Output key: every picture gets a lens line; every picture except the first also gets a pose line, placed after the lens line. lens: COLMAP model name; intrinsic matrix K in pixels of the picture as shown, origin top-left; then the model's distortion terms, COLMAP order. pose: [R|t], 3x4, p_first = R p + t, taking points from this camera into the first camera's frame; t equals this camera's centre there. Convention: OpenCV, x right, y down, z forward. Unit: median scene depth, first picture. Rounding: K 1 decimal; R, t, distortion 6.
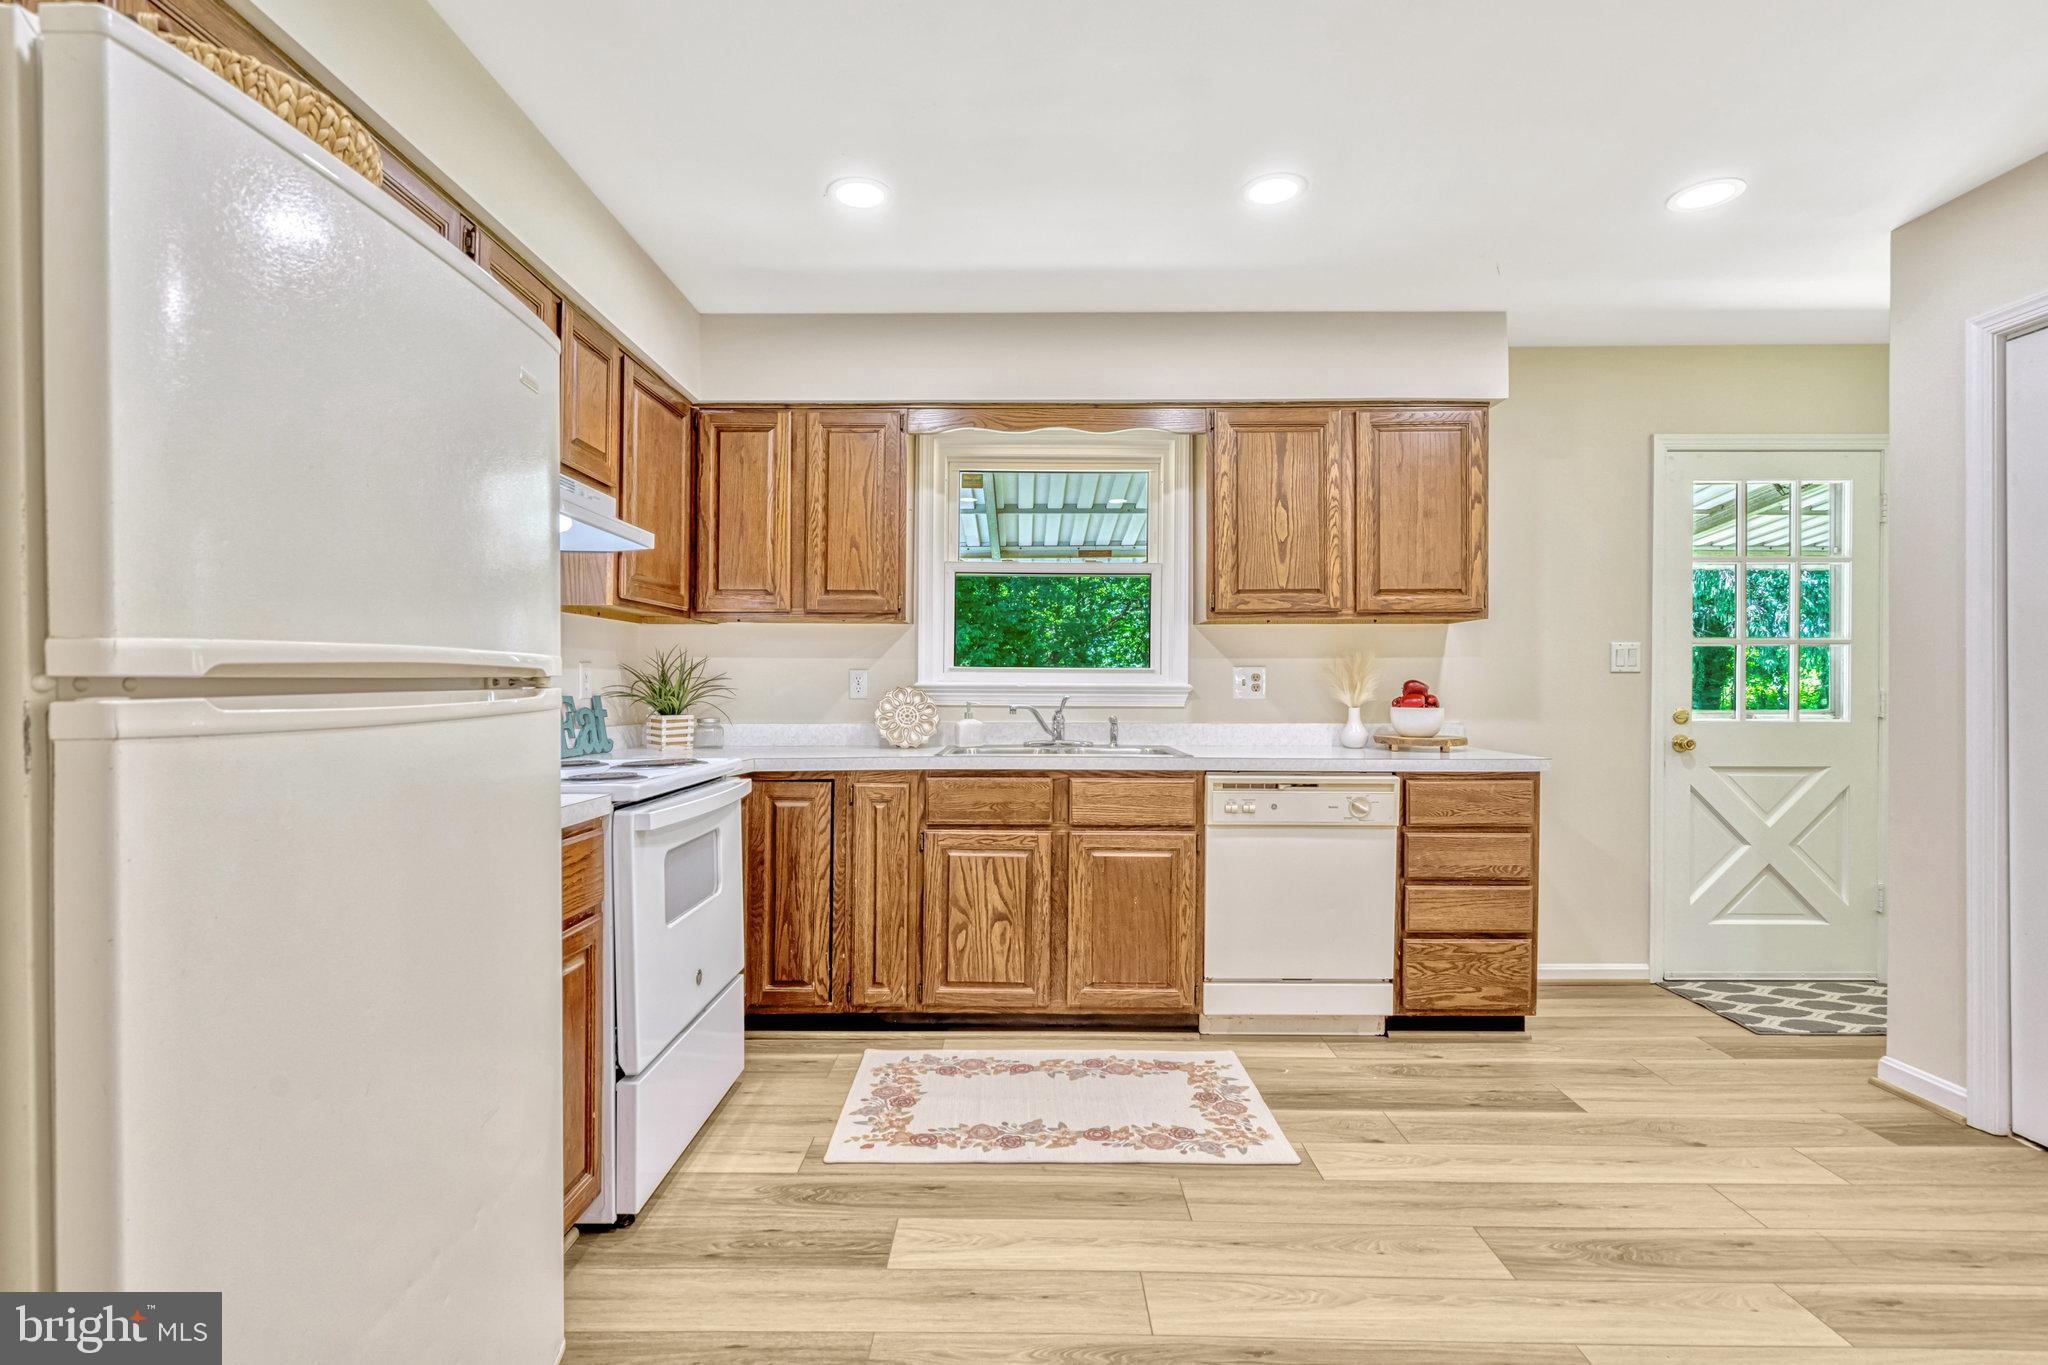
lens RADIAL K [[943.3, 0, 1017.6], [0, 943.3, 681.7], [0, 0, 1]] dist [-0.002847, 0.000772]
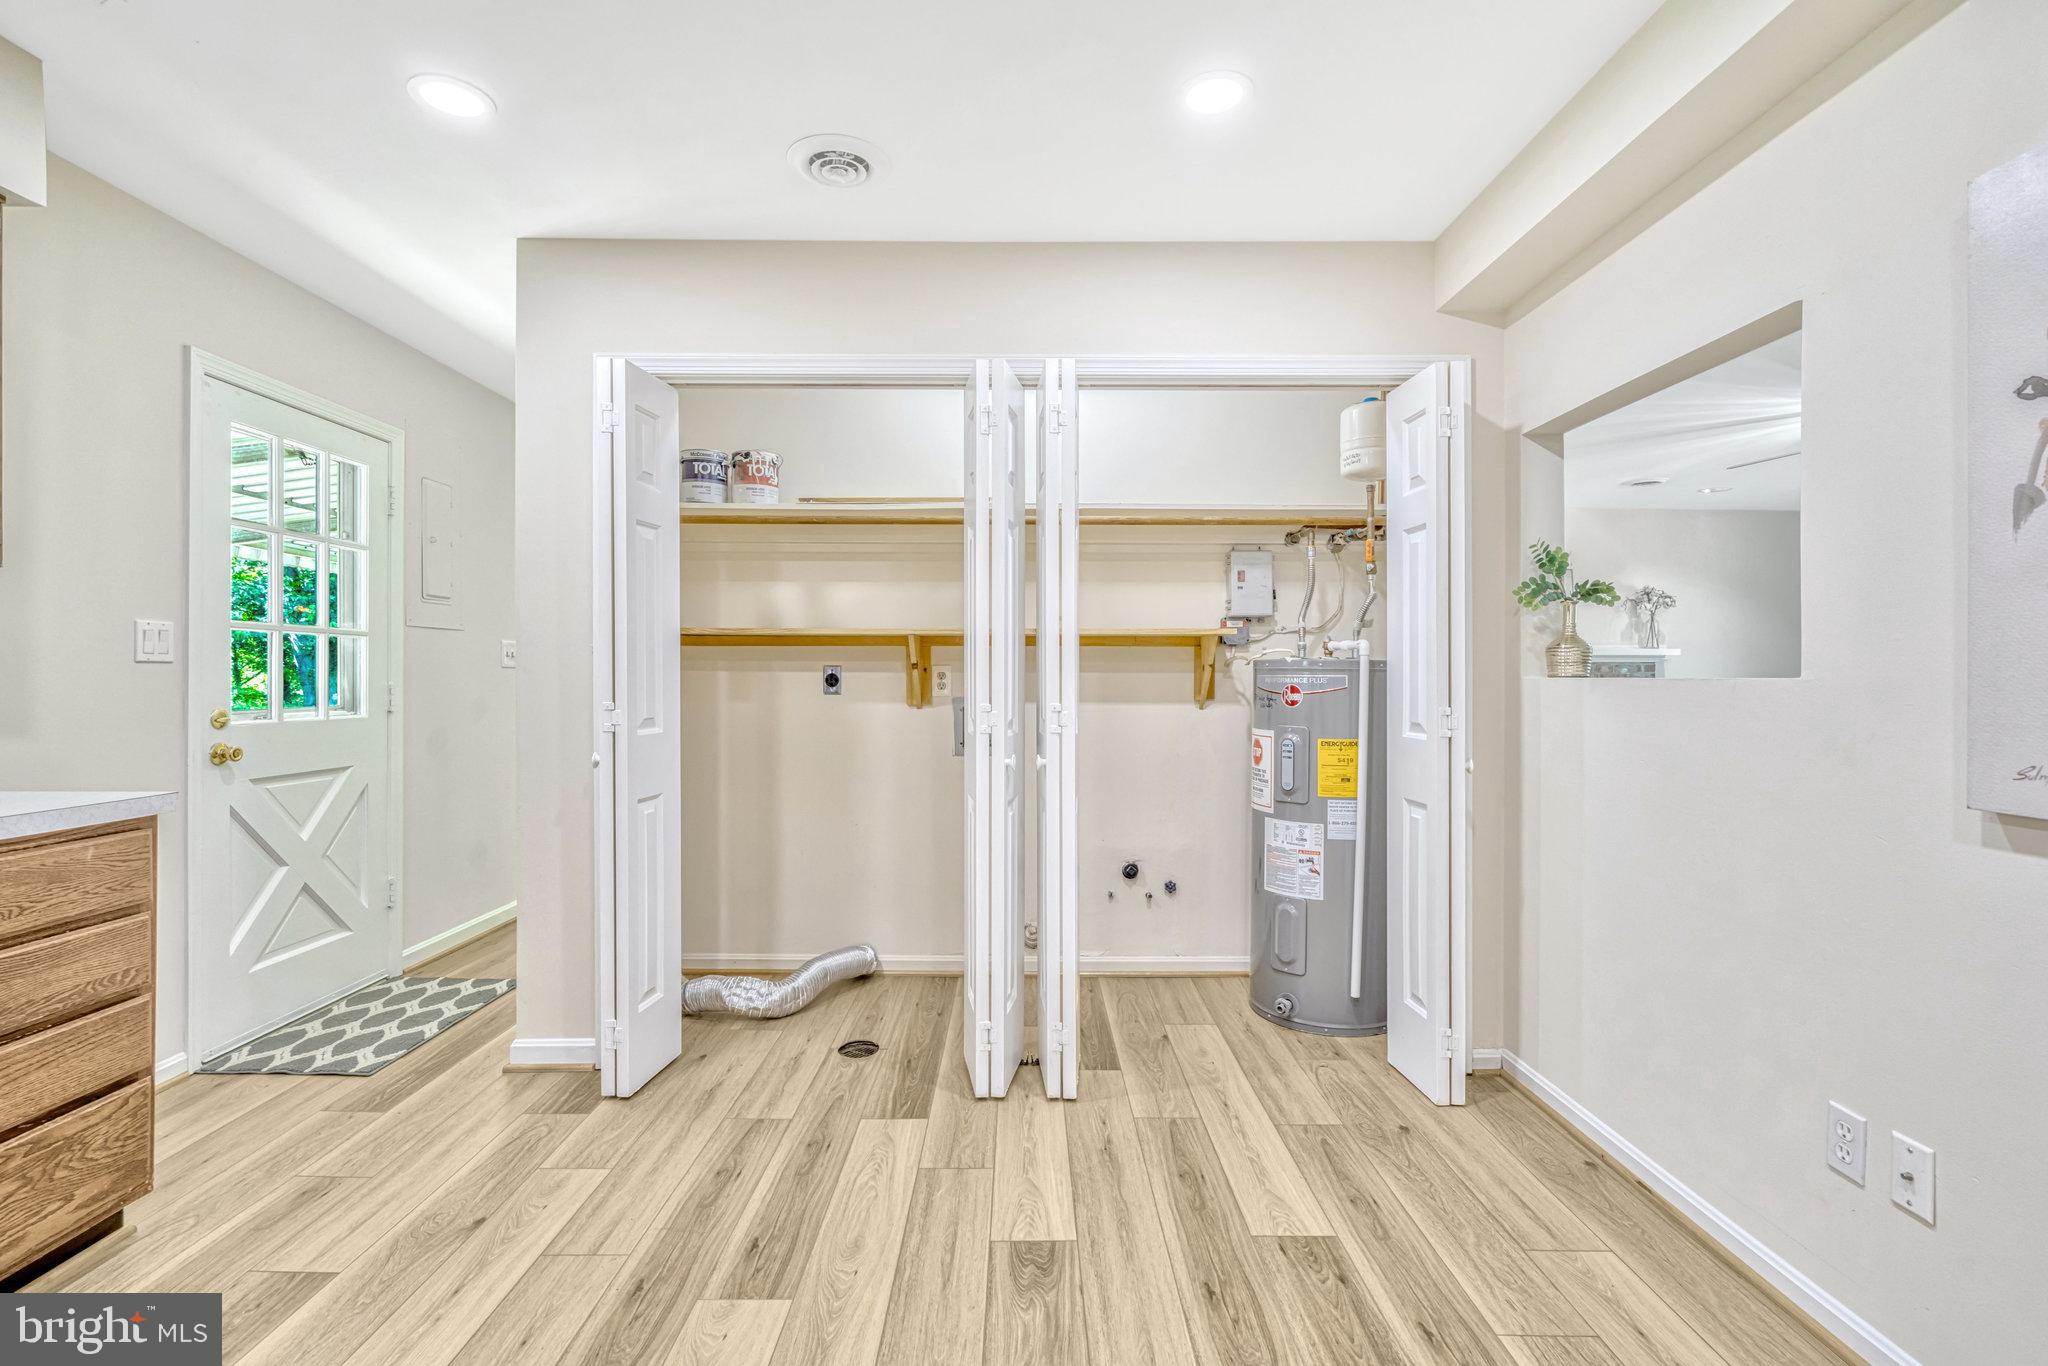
lens RADIAL K [[943.3, 0, 1020.3], [0, 943.3, 685.0], [0, 0, 1]] dist [-0.002847, 0.000772]
pose [[-0.003695, -0.009026, 0.999952, -0.095019], [-0.003338, 0.999954, 0.009013, -0.001143], [-0.999988, -0.003304, -0.003725, 0.401309]]
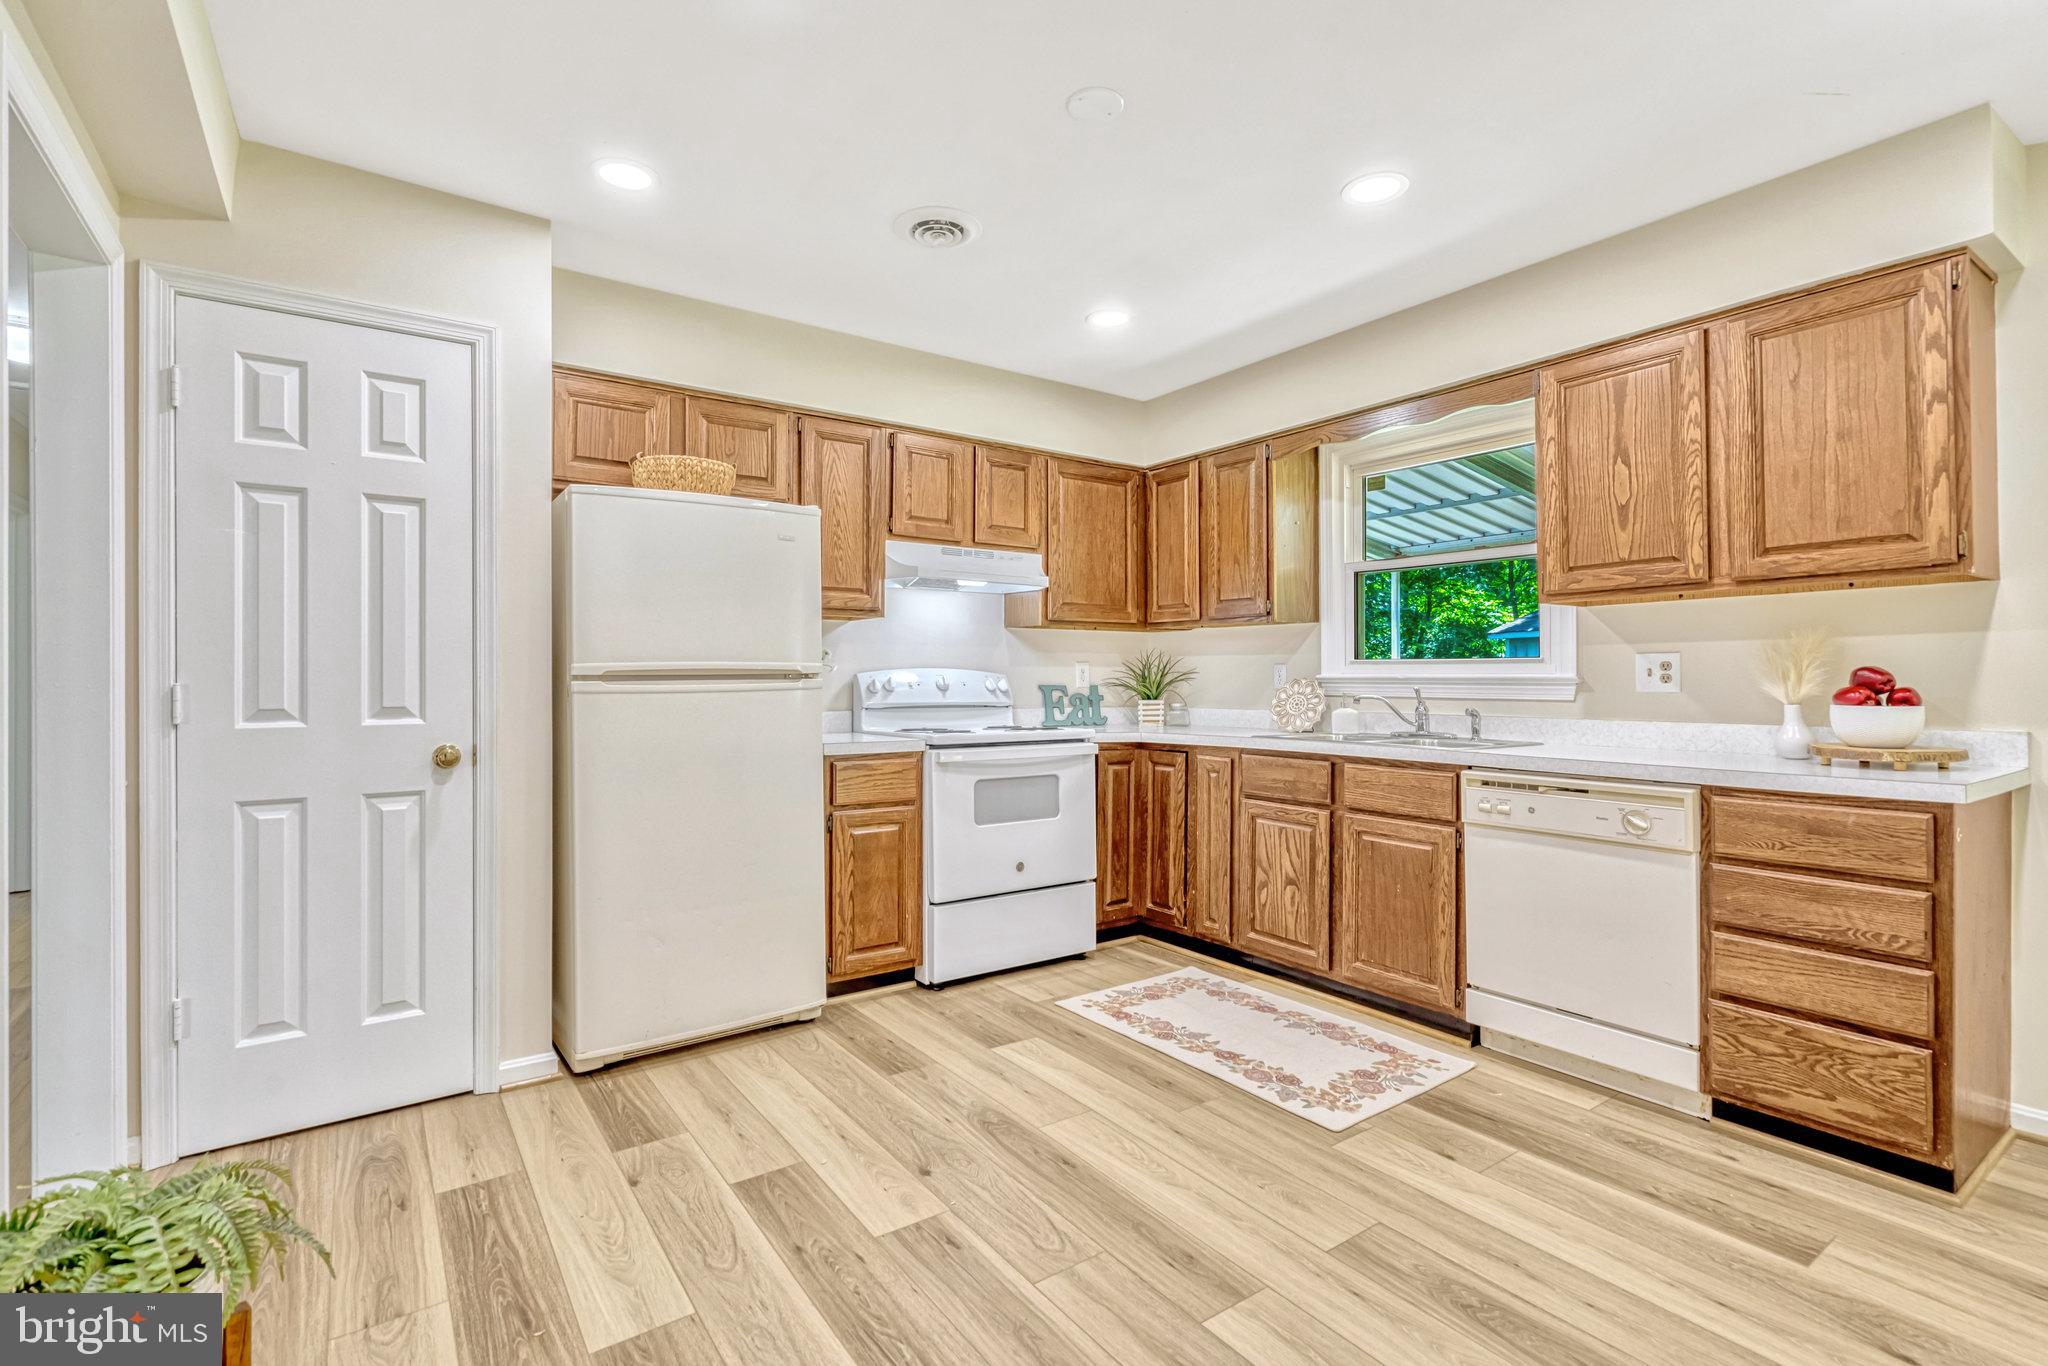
lens RADIAL K [[943.3, 0, 1020.4], [0, 943.3, 674.5], [0, 0, 1]] dist [-0.002847, 0.000772]
pose [[0.580904, -0.006395, -0.813947, 0.701764], [0.004550, 0.999979, -0.004610, 0.004836], [0.813959, -0.001026, 0.580921, 0.078955]]
